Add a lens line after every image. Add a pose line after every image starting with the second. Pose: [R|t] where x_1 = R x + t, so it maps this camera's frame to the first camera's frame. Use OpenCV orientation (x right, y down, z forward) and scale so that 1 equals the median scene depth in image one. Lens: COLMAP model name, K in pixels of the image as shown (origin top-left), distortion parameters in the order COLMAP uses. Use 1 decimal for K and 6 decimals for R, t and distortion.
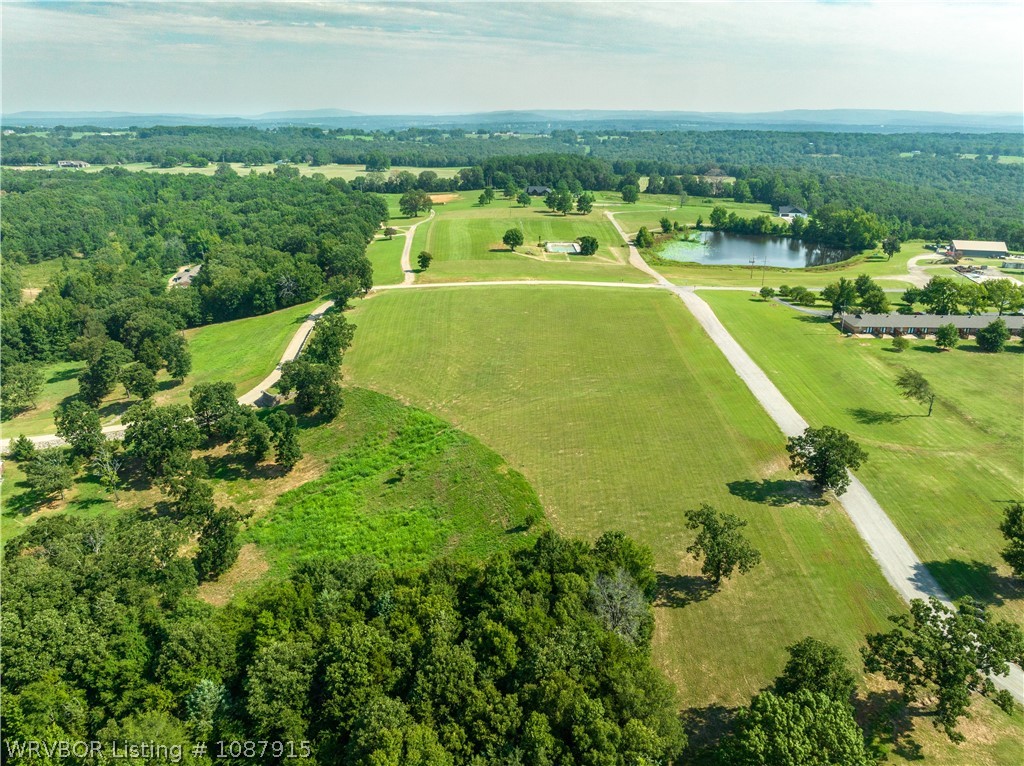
lens RADIAL K [[737.5, 0, 512.0], [0, 737.5, 383.0], [0, 0, 1]] dist [-0.041314, 0.027301]
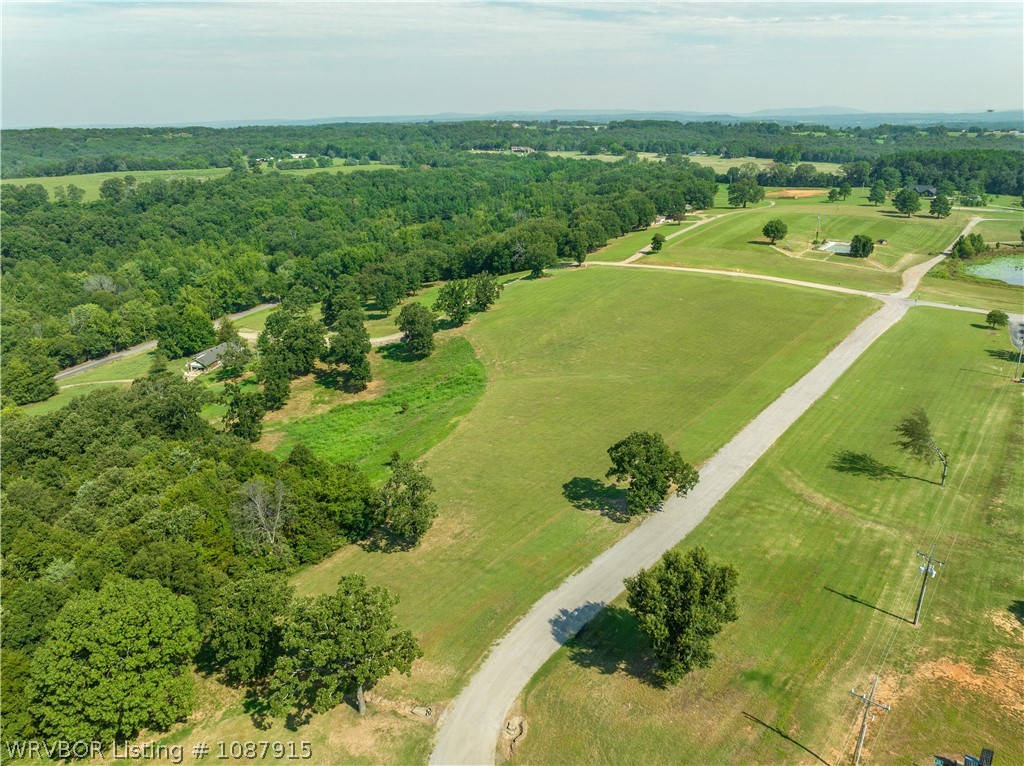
lens RADIAL K [[737.5, 0, 512.0], [0, 737.5, 383.0], [0, 0, 1]] dist [-0.041314, 0.027301]
pose [[0.804756, 0.194947, -0.560680, 0.210389], [-0.194242, 0.979017, 0.061603, -0.004330], [0.560925, 0.059332, 0.825738, 0.063208]]
